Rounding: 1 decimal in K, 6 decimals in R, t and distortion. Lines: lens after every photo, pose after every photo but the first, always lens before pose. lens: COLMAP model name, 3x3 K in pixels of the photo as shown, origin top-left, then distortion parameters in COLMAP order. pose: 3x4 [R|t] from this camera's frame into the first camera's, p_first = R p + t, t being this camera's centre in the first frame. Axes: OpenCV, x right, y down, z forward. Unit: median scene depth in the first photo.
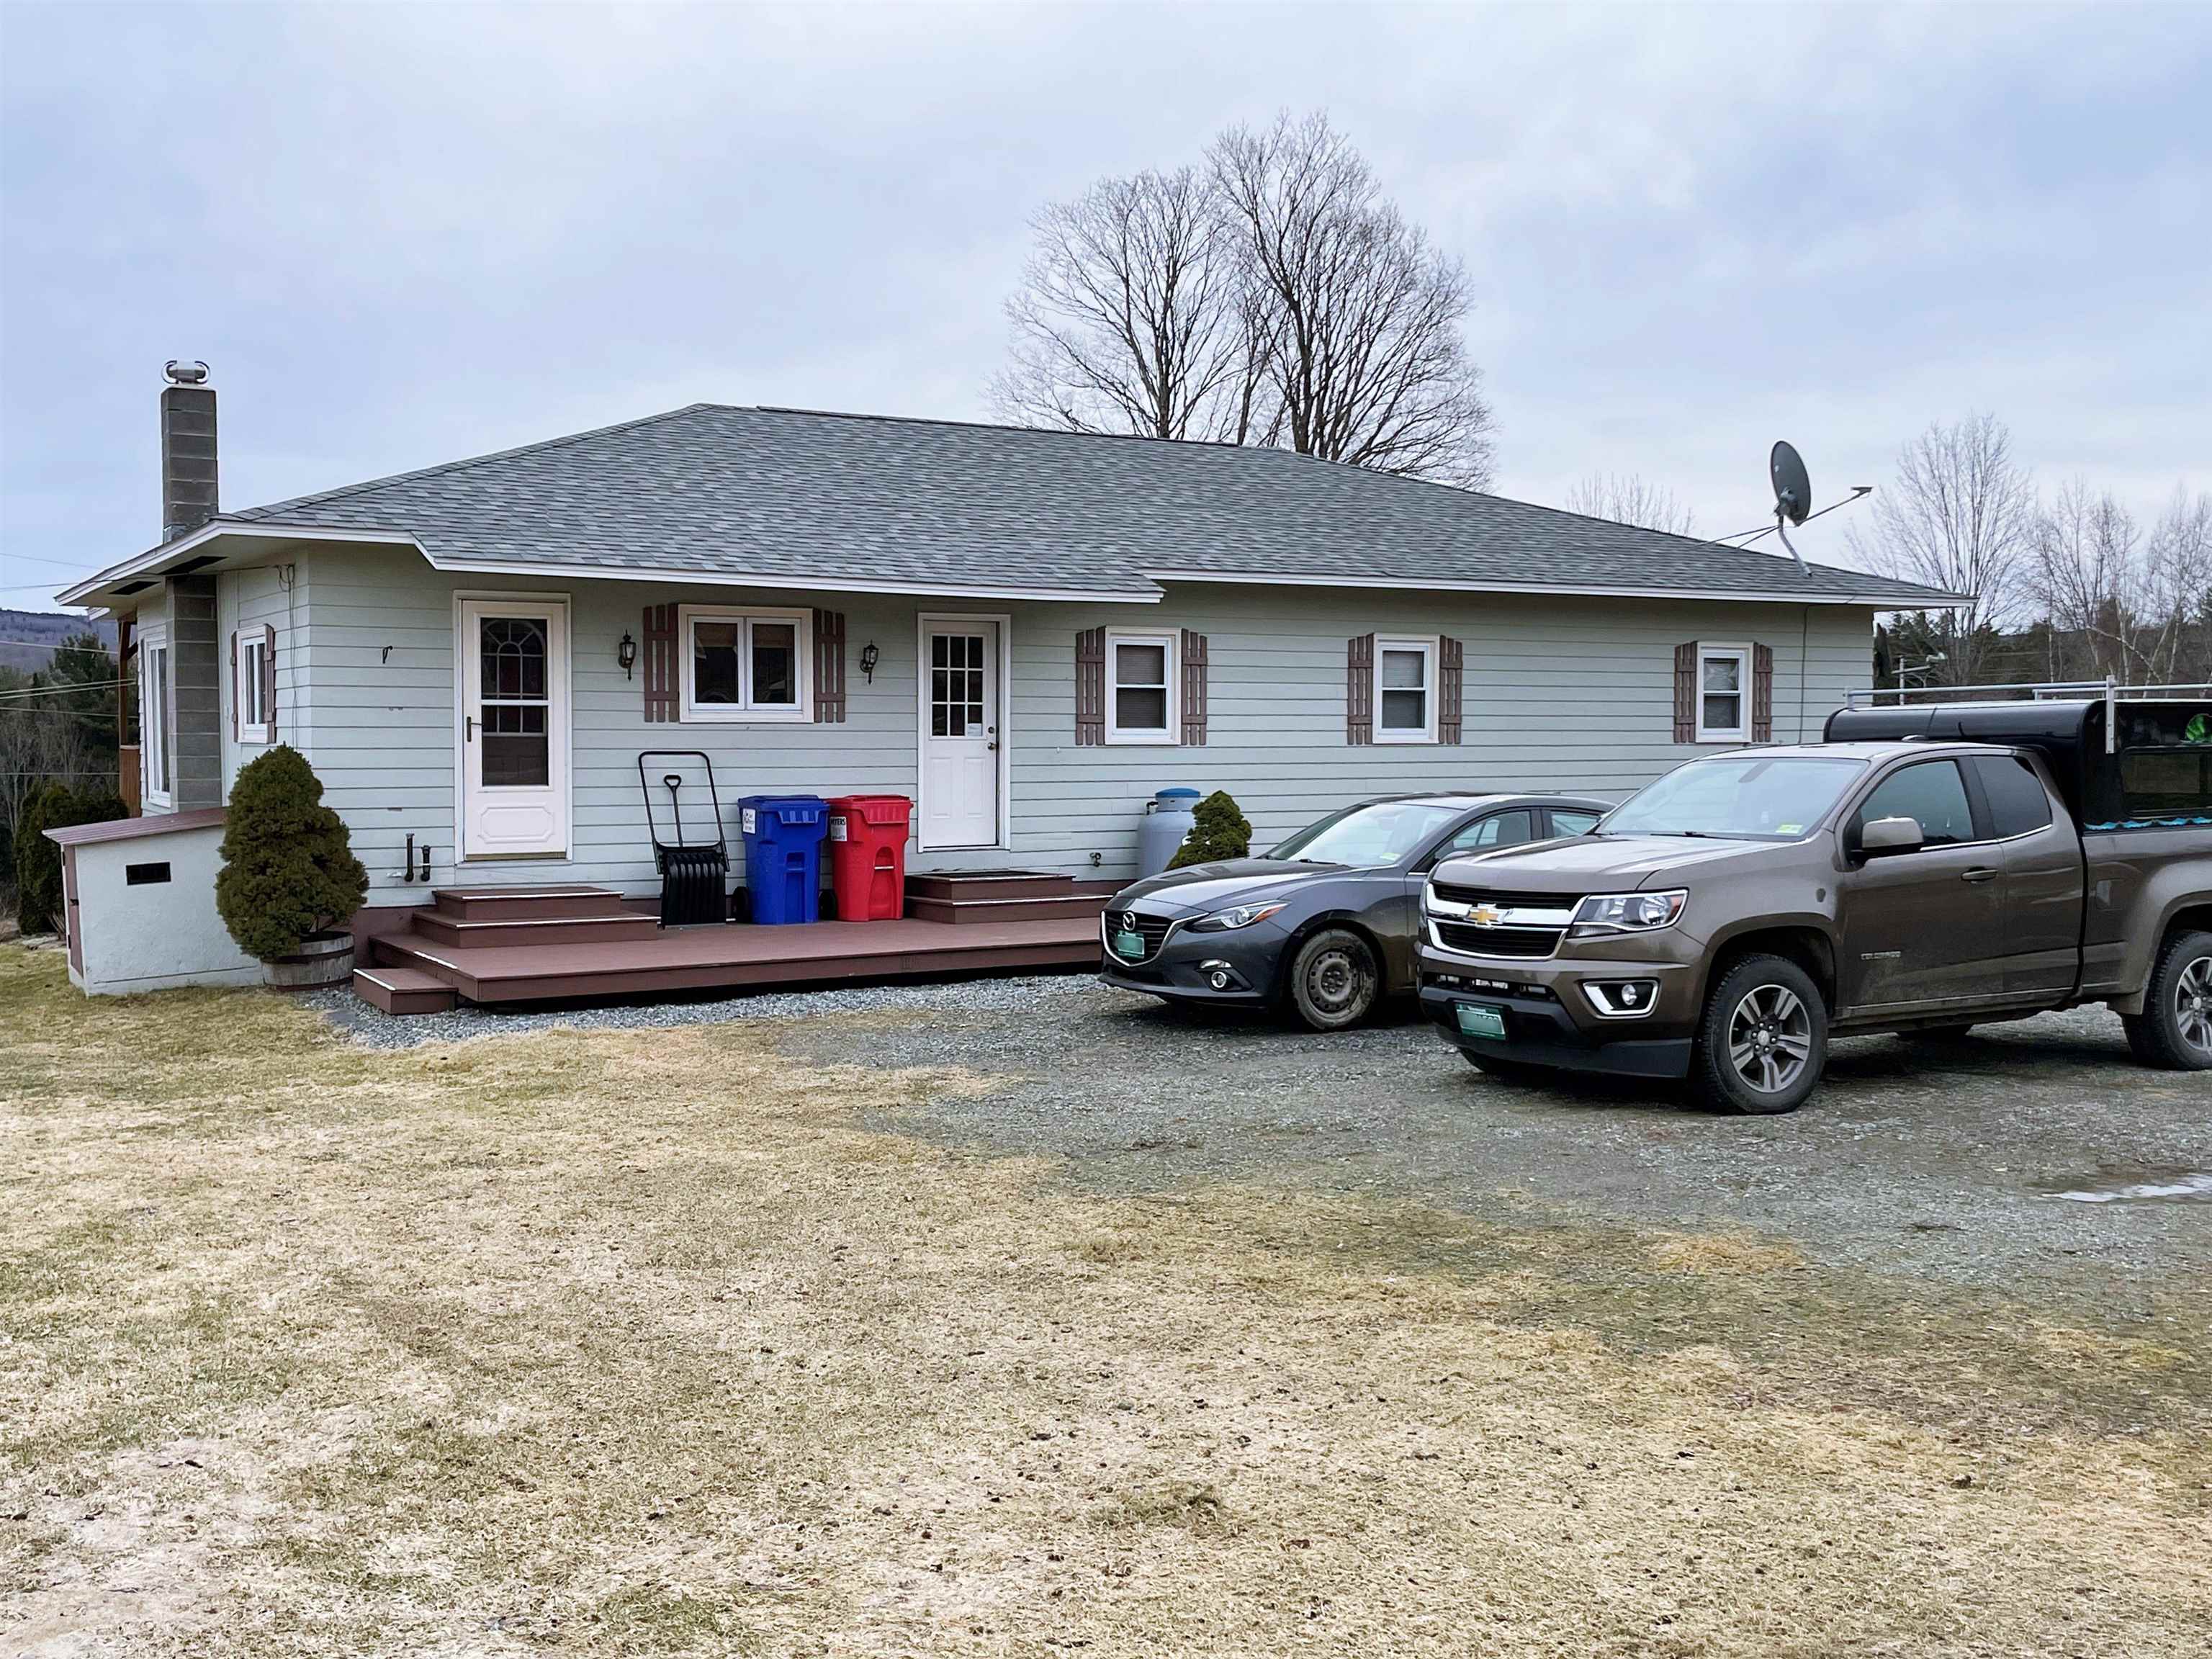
lens RADIAL K [[2202.5, 0, 1106.0], [0, 2202.5, 829.5], [0, 0, 1]] dist [0.068962, -0.162298]
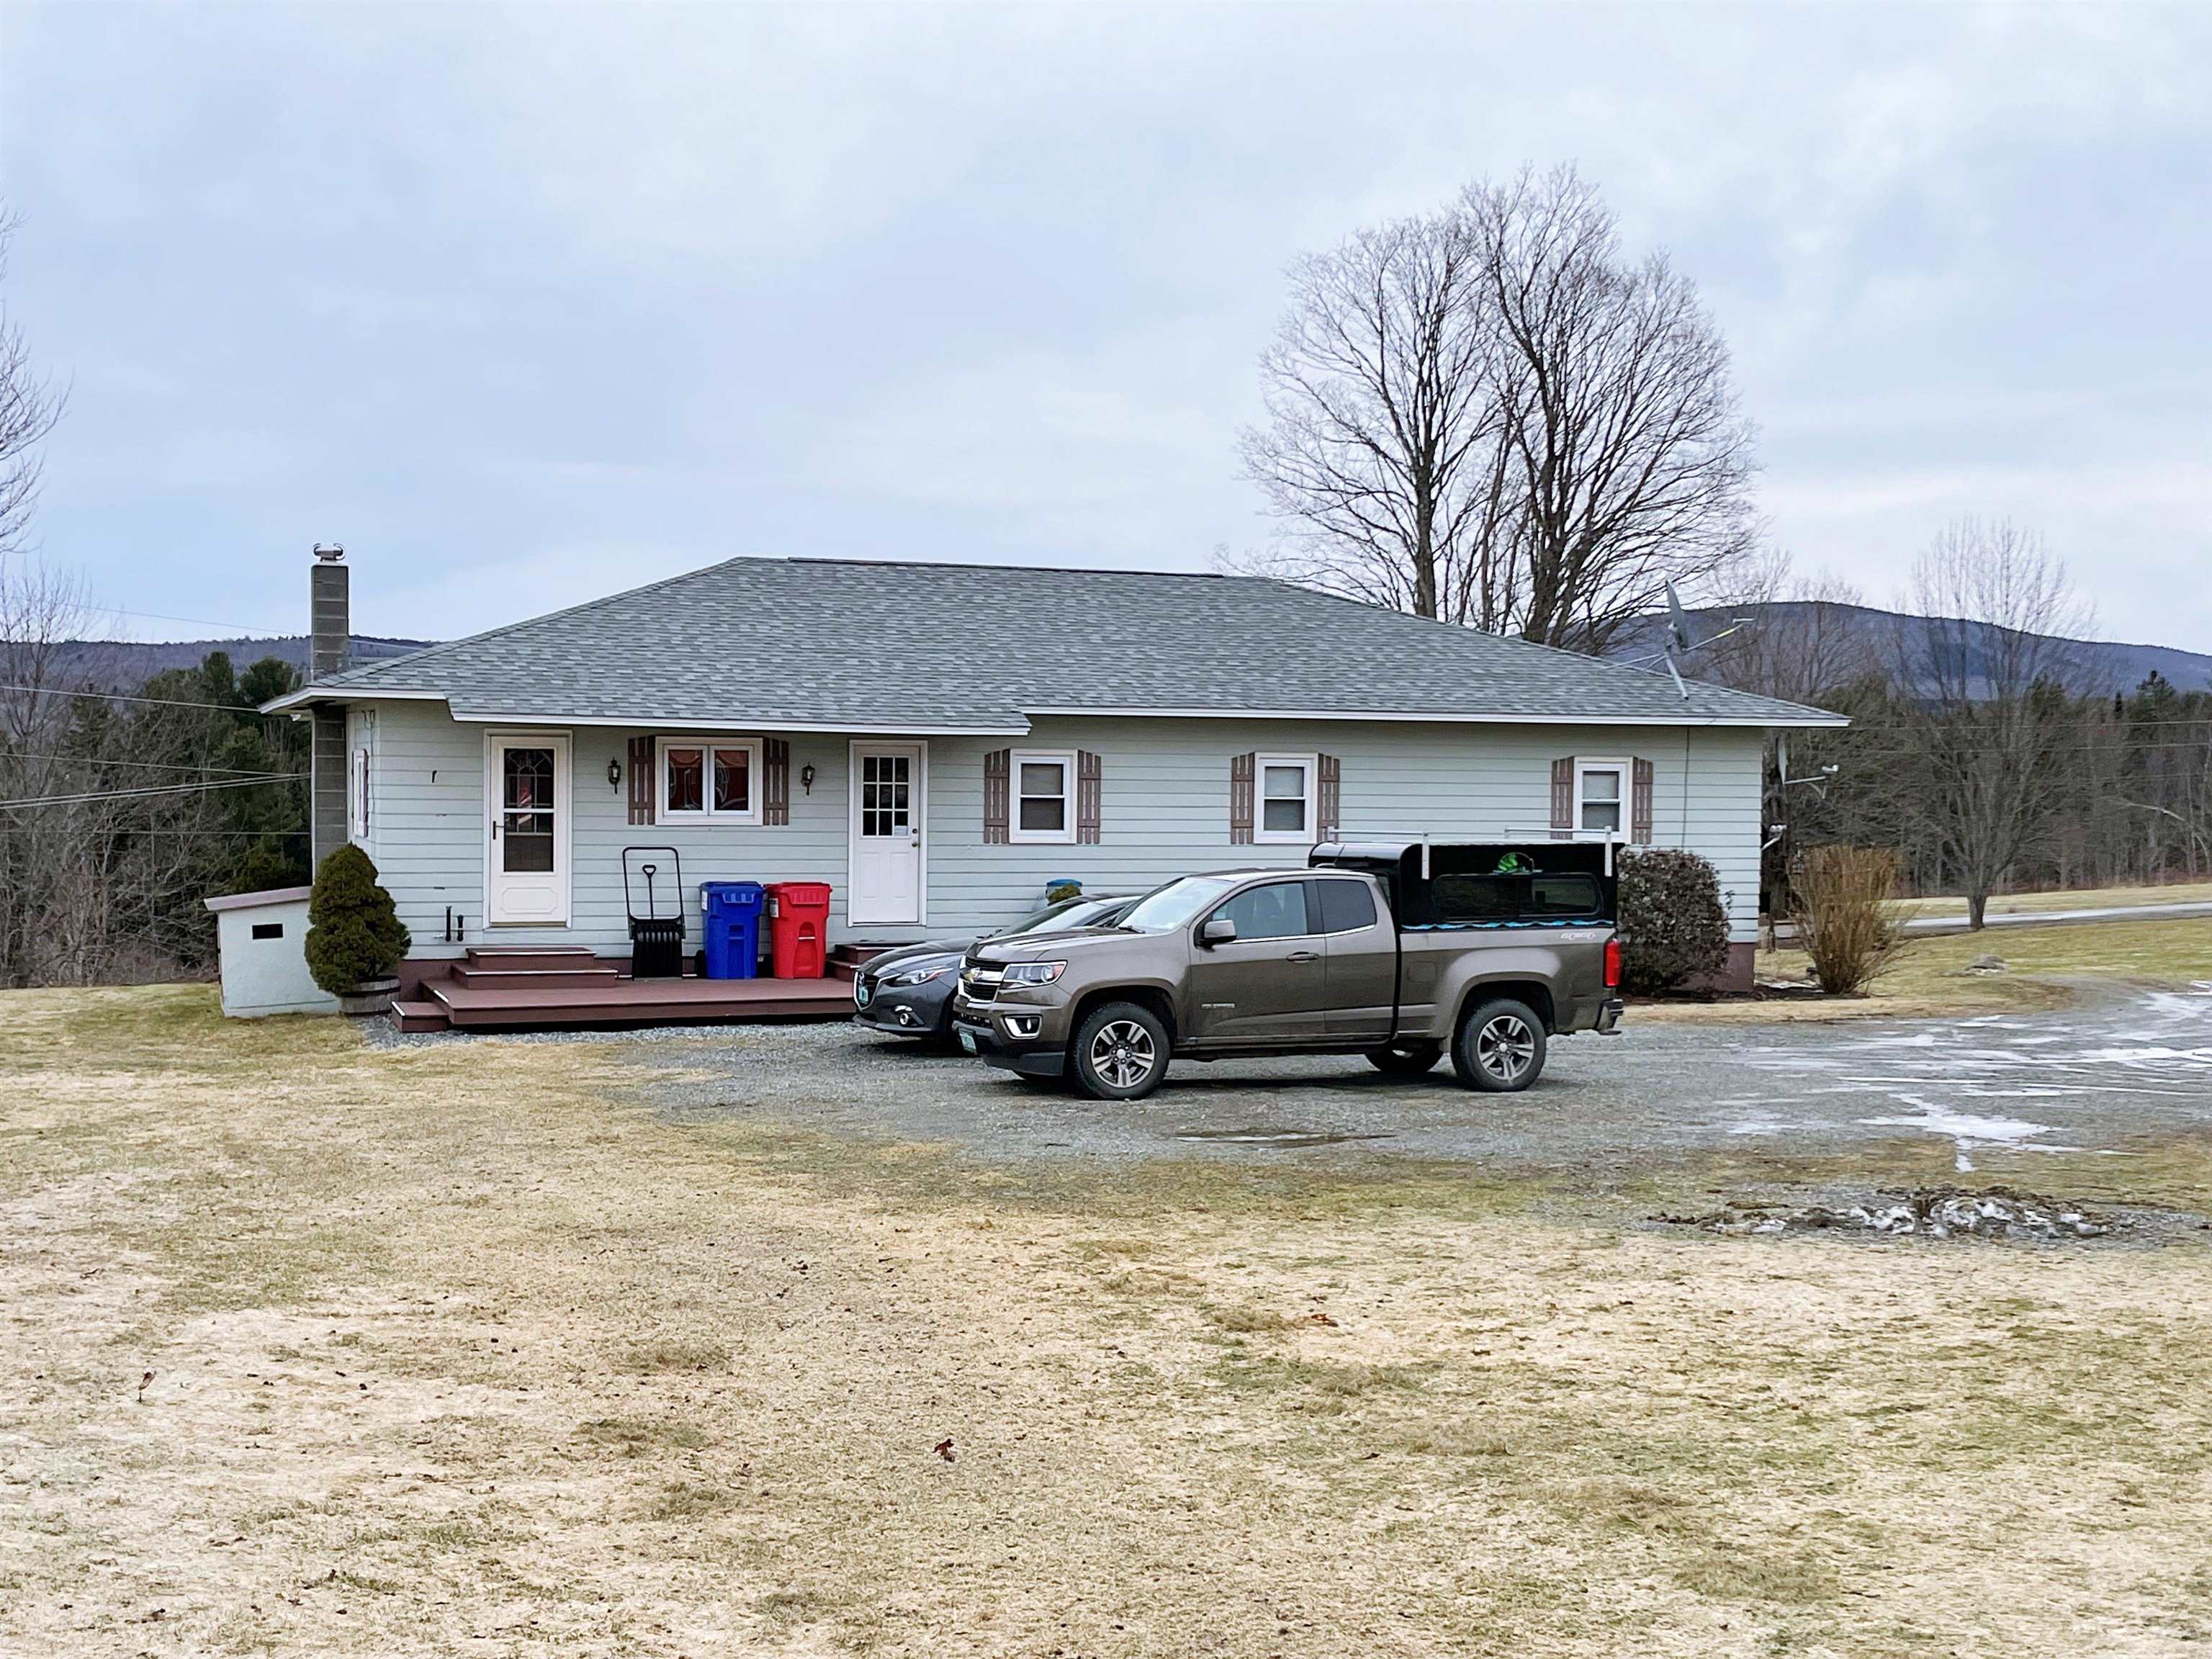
lens RADIAL K [[2551.3, 0, 1106.0], [0, 2551.3, 829.5], [0, 0, 1]] dist [0.016570, 0.001351]
pose [[0.986753, 0.013750, -0.161645, 0.321826], [-0.017927, 0.999541, -0.024412, -0.013431], [0.161235, 0.026986, 0.986547, -0.467262]]
